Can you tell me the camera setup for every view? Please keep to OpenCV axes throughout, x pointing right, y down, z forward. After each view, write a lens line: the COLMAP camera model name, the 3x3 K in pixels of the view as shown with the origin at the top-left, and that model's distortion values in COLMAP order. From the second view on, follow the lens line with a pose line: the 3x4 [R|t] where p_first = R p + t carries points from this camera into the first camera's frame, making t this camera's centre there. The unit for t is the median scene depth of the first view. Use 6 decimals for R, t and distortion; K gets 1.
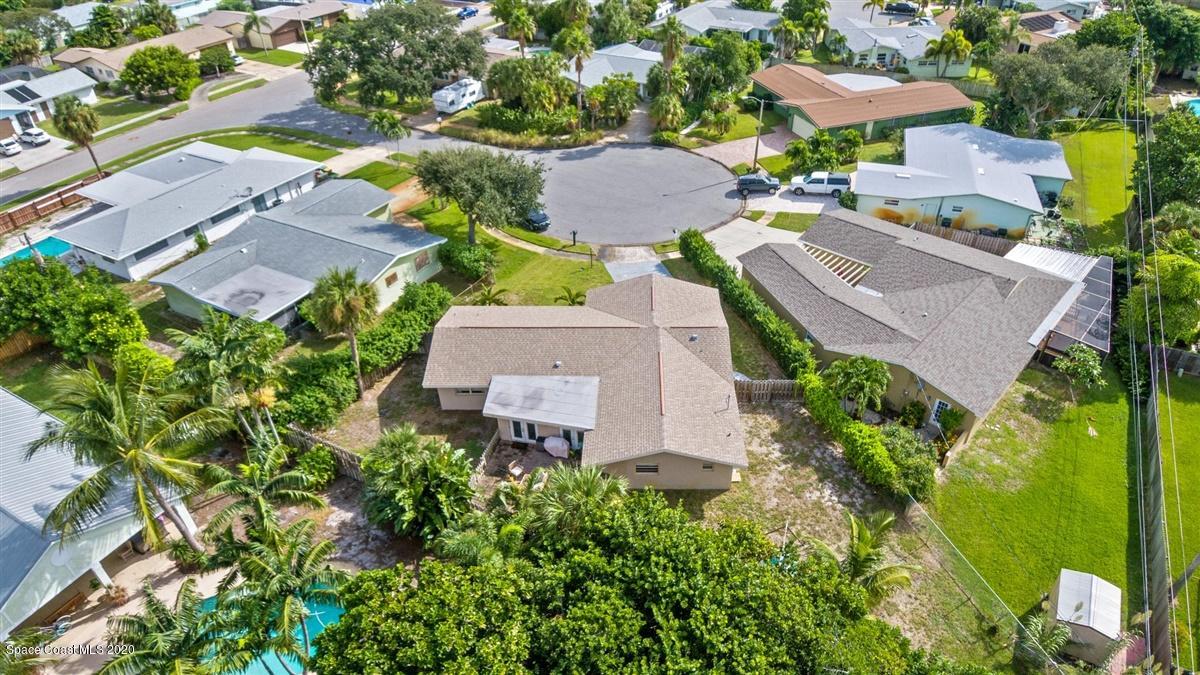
lens RADIAL K [[730.2, 0, 625.4], [0, 730.2, 350.7], [0, 0, 1]] dist [0.099926, -0.143897]
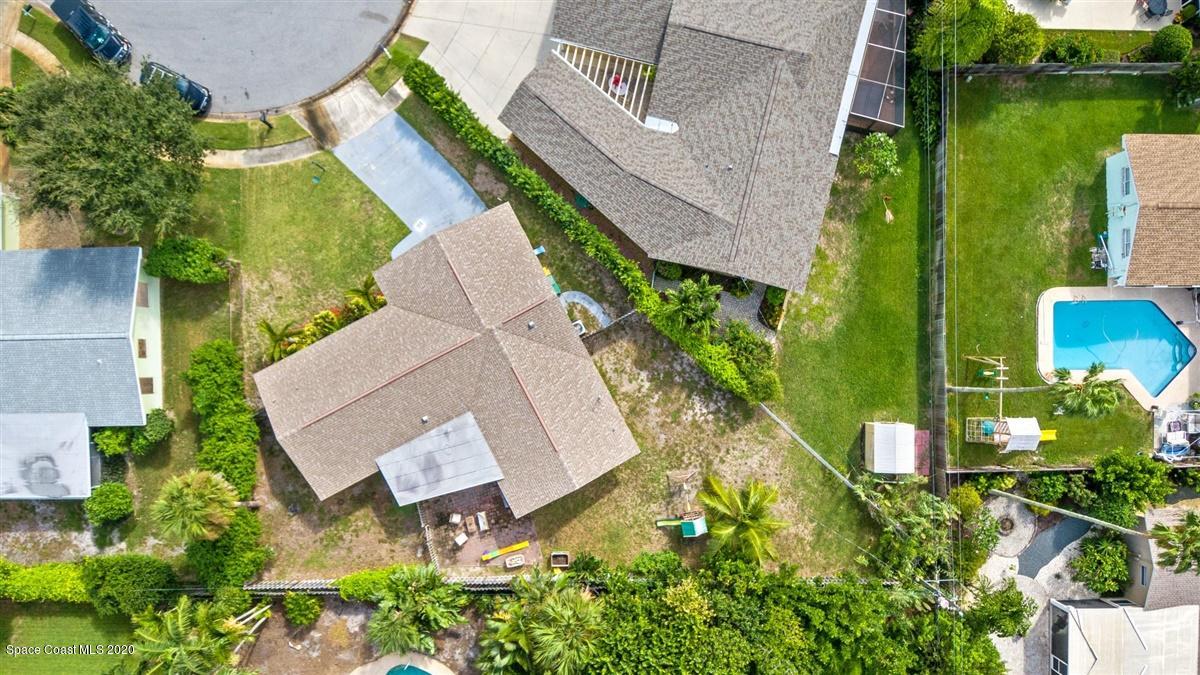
lens RADIAL K [[739.9, 0, 626.6], [0, 739.9, 356.2], [0, 0, 1]] dist [0.100455, -0.139337]
pose [[0.878883, -0.476930, 0.010075, 0.172955], [0.271300, 0.517098, 0.811792, -0.747490], [-0.392378, -0.710737, 0.583860, 0.345148]]
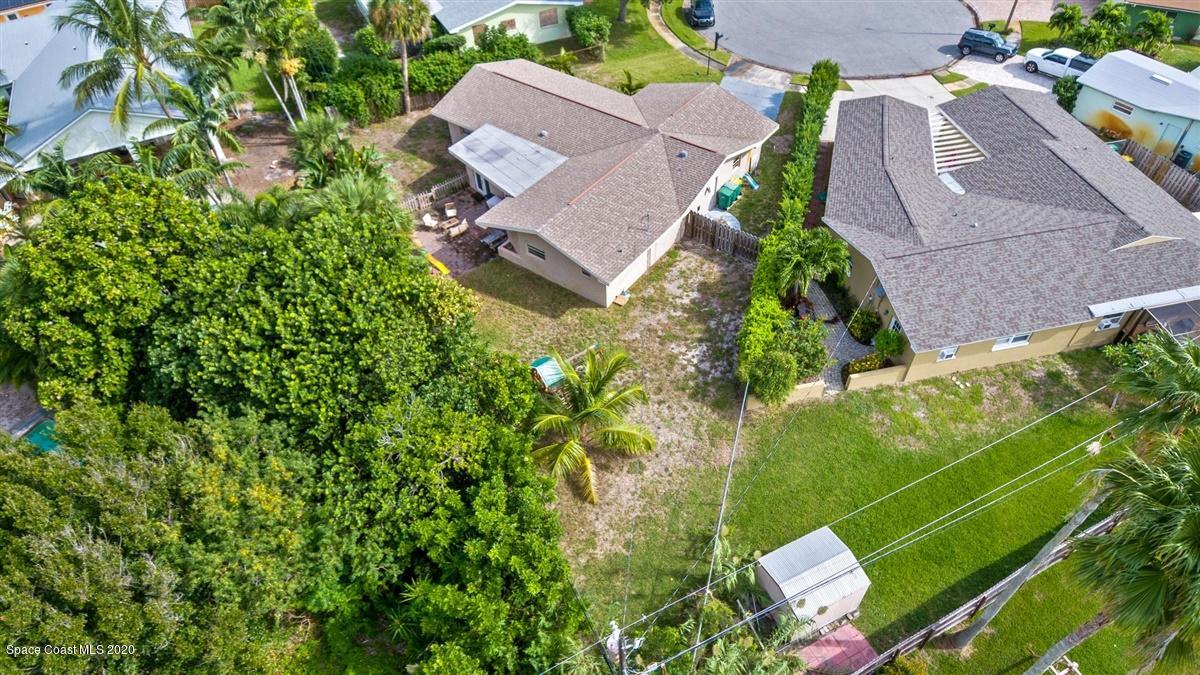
lens RADIAL K [[739.9, 0, 626.6], [0, 739.9, 356.2], [0, 0, 1]] dist [0.100455, -0.139337]
pose [[0.824582, 0.415239, -0.384241, 0.476465], [-0.338761, 0.906359, 0.252497, -0.000907], [0.453107, -0.078039, 0.888034, 0.150160]]
